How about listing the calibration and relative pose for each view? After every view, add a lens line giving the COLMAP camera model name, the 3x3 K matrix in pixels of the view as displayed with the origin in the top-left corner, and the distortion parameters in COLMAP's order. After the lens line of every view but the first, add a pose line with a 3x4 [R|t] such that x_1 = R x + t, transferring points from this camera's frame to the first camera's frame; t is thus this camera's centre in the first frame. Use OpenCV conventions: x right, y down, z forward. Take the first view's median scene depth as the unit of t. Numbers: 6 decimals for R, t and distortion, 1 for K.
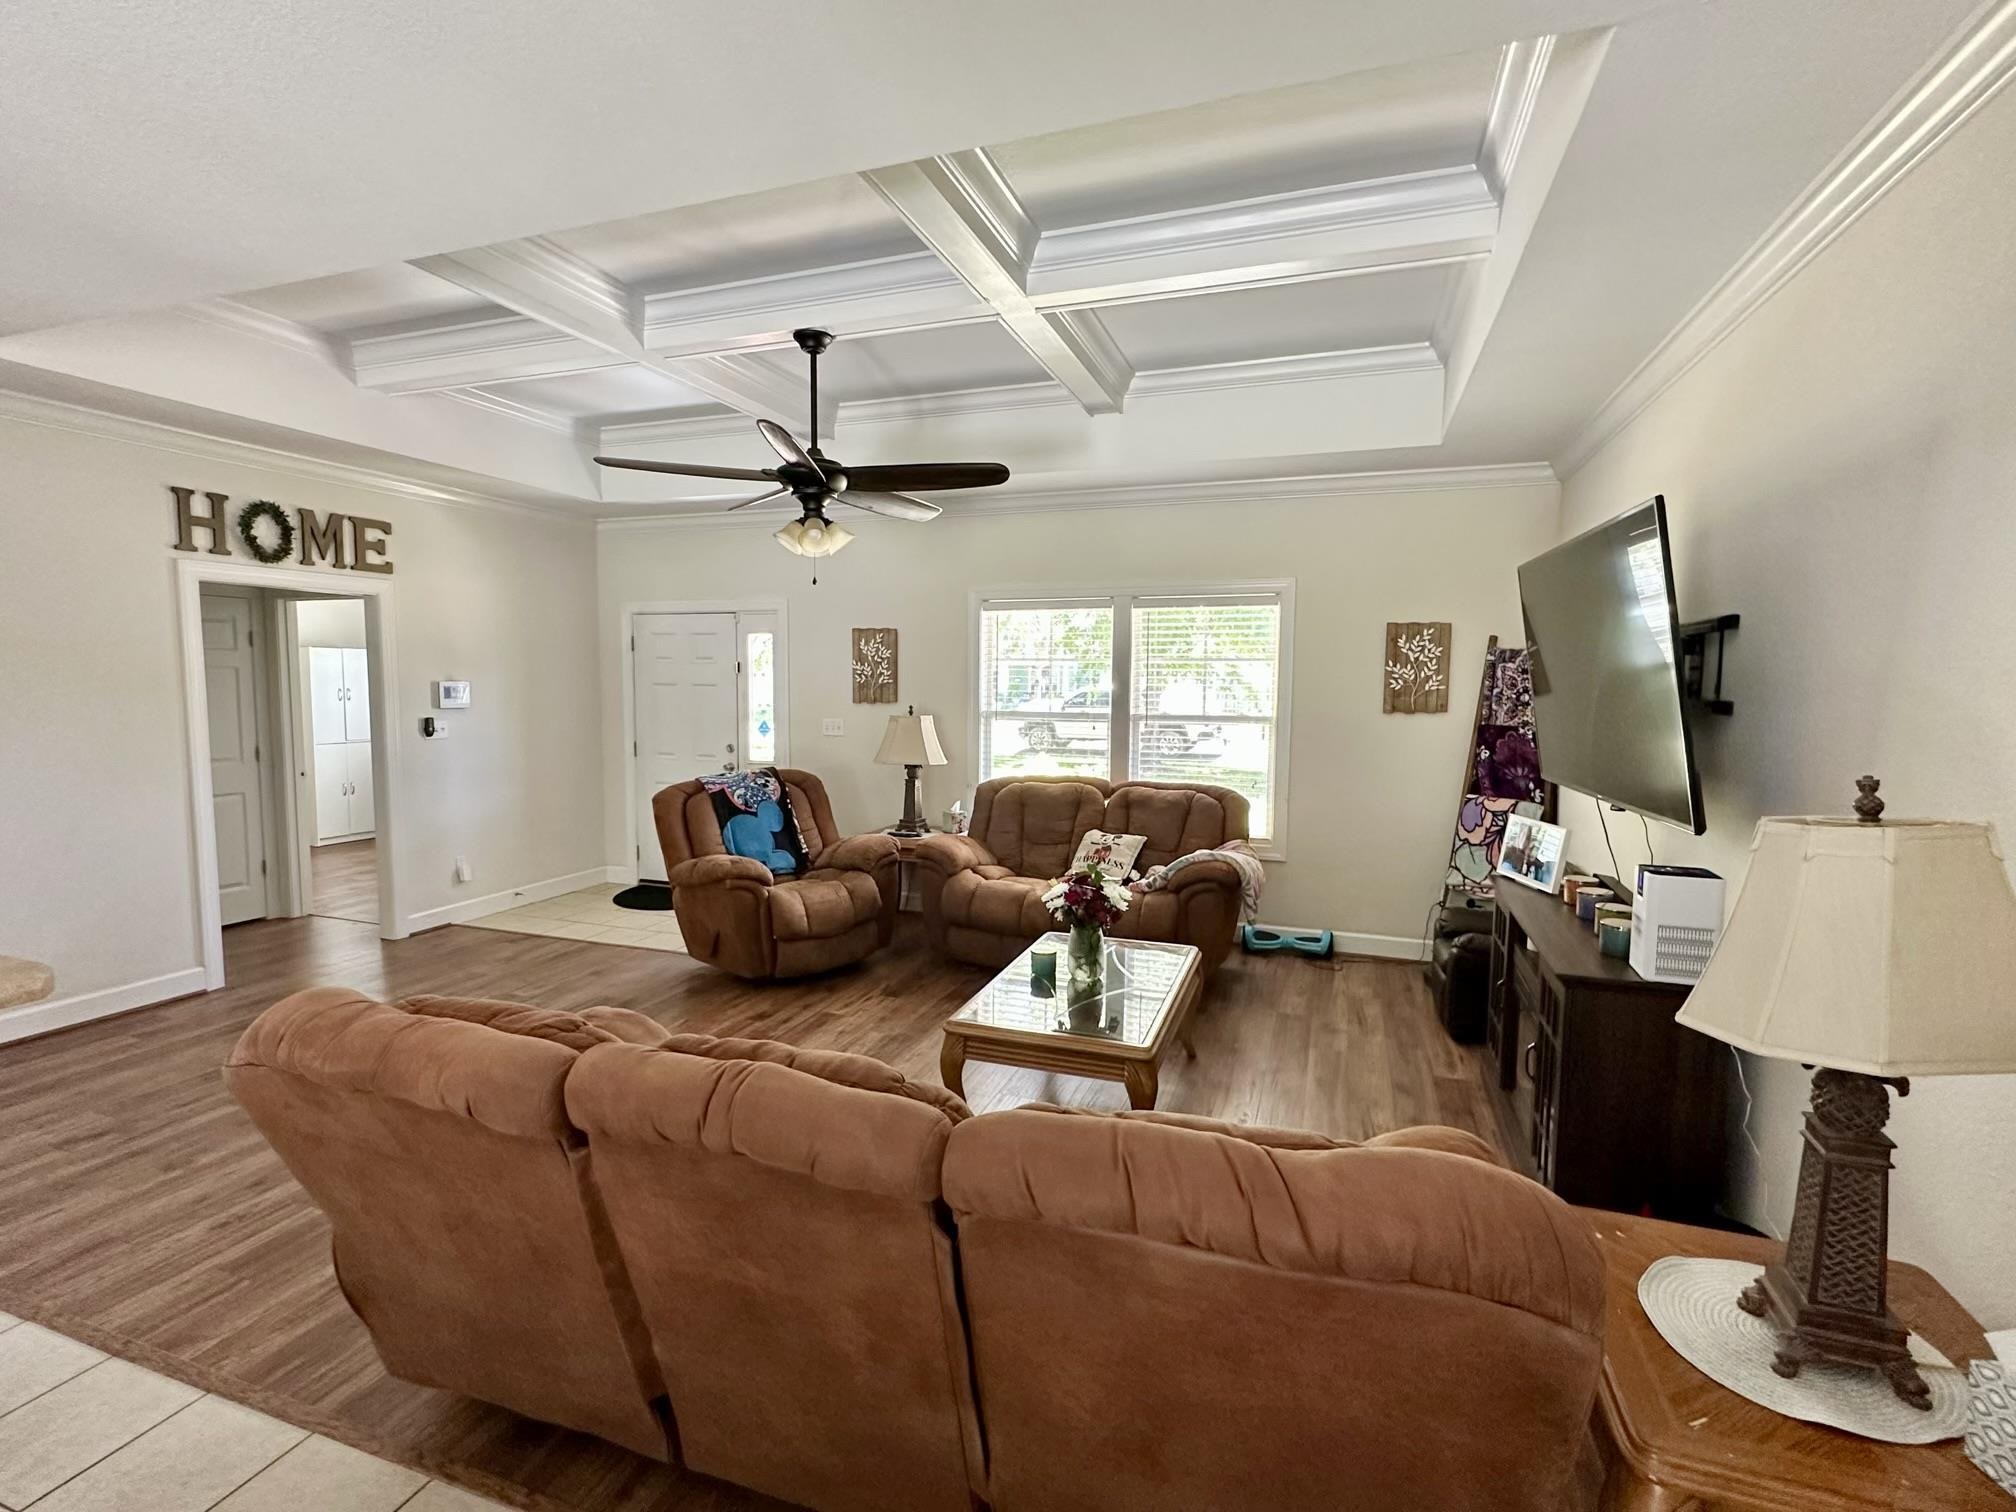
lens RADIAL K [[938.8, 0, 1008.3], [0, 938.8, 754.5], [0, 0, 1]] dist [-0.000489, -0.000008]
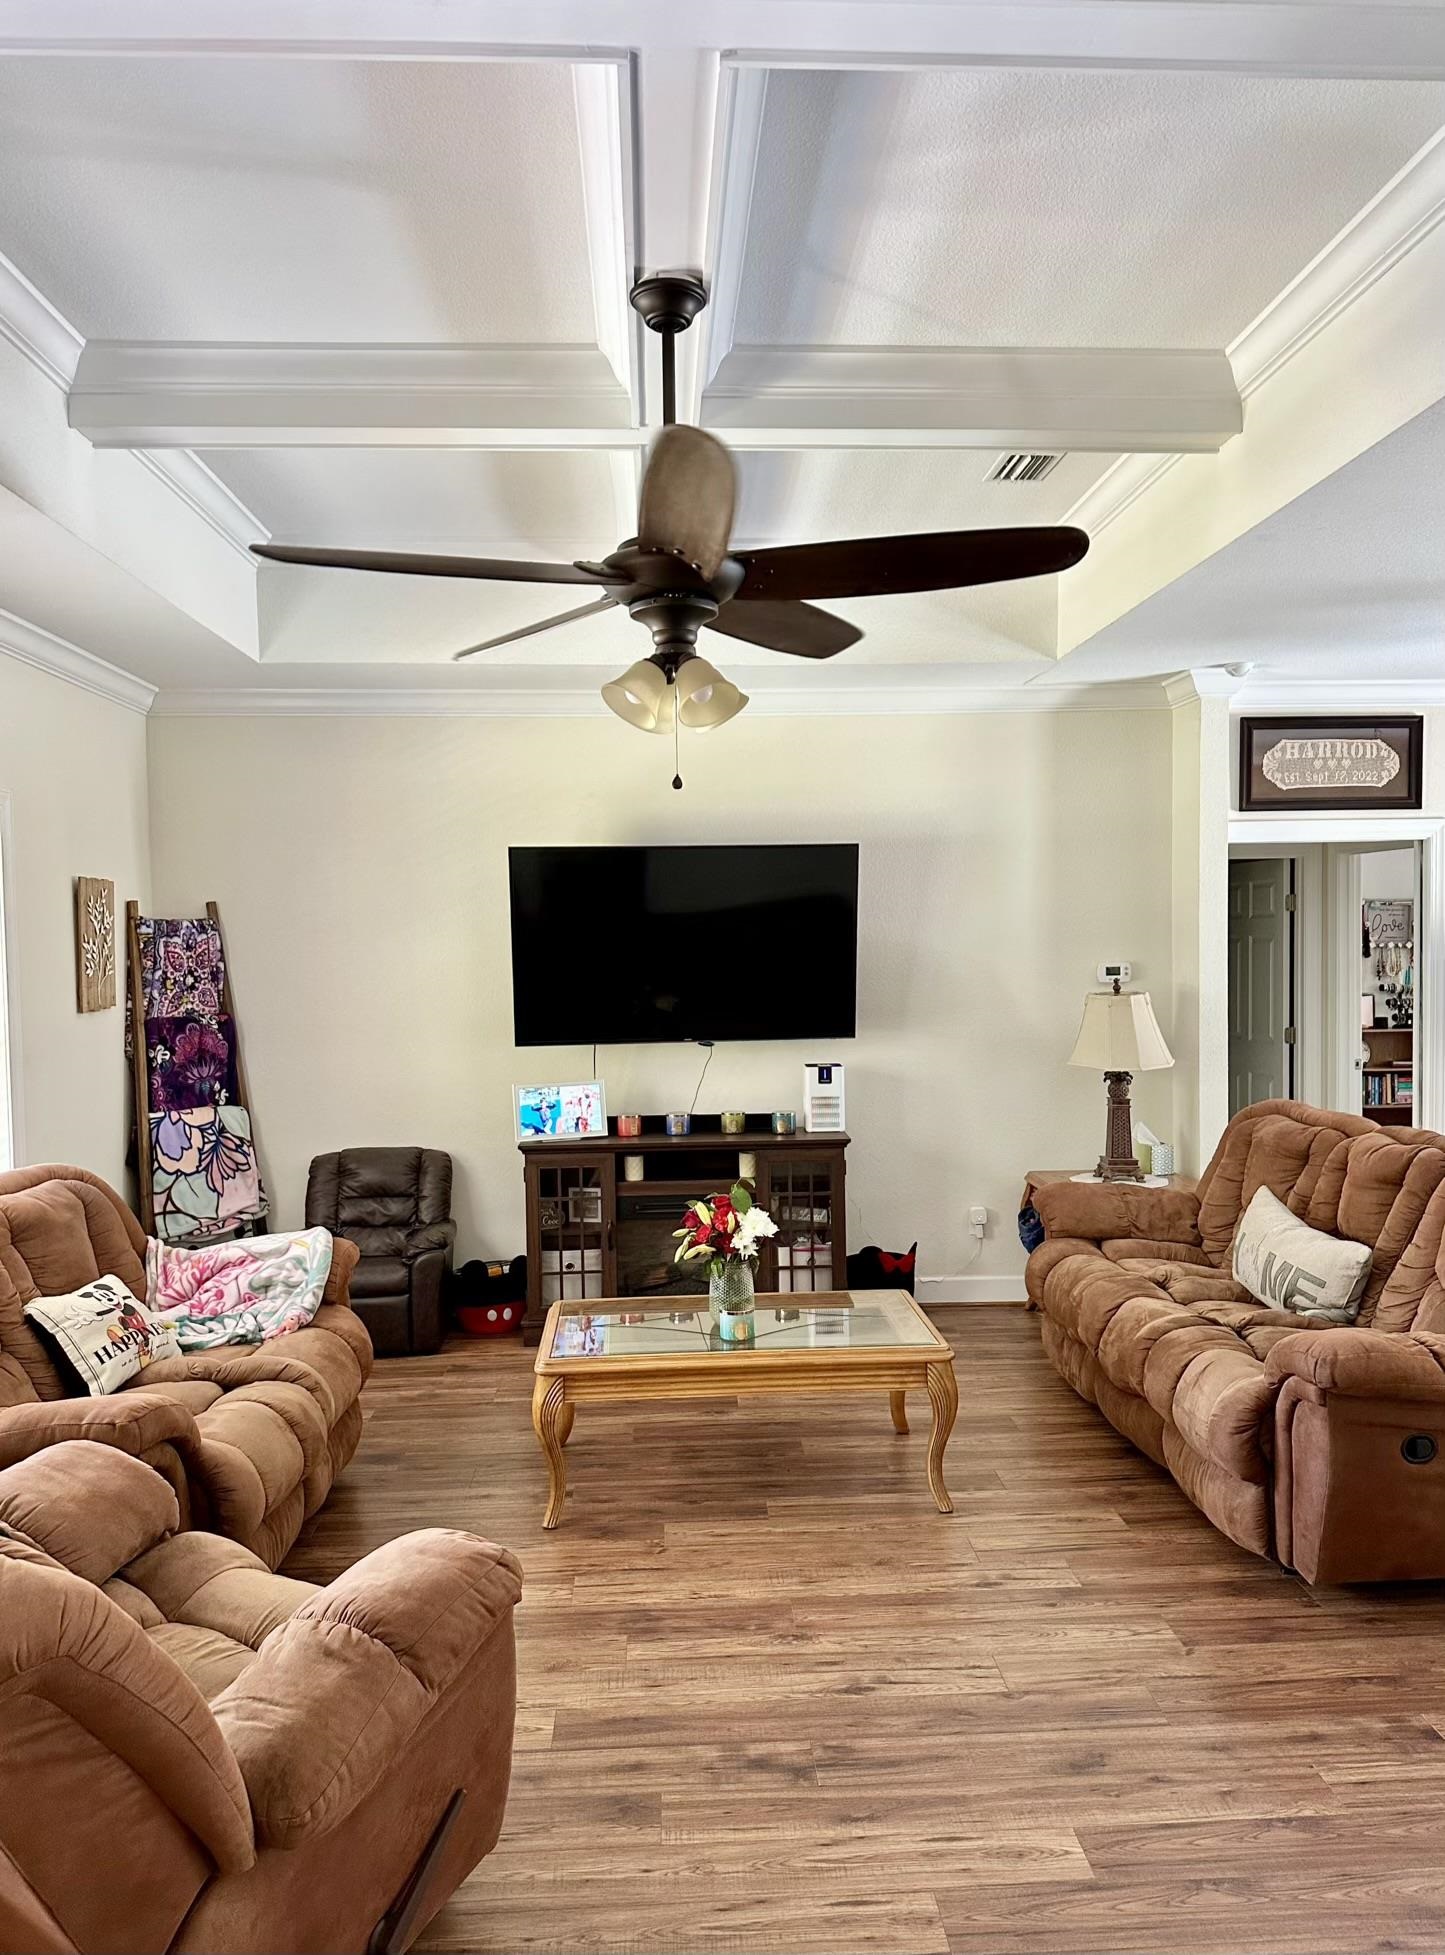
lens RADIAL K [[1418.3, 0, 725.0], [0, 1418.3, 980.1], [0, 0, 1]] dist [0.001885, -0.001221]
pose [[-0.381792, -0.030998, 0.923728, -0.832871], [0.087700, 0.993713, 0.069594, -0.116966], [-0.920078, 0.107581, -0.376673, 1.149625]]
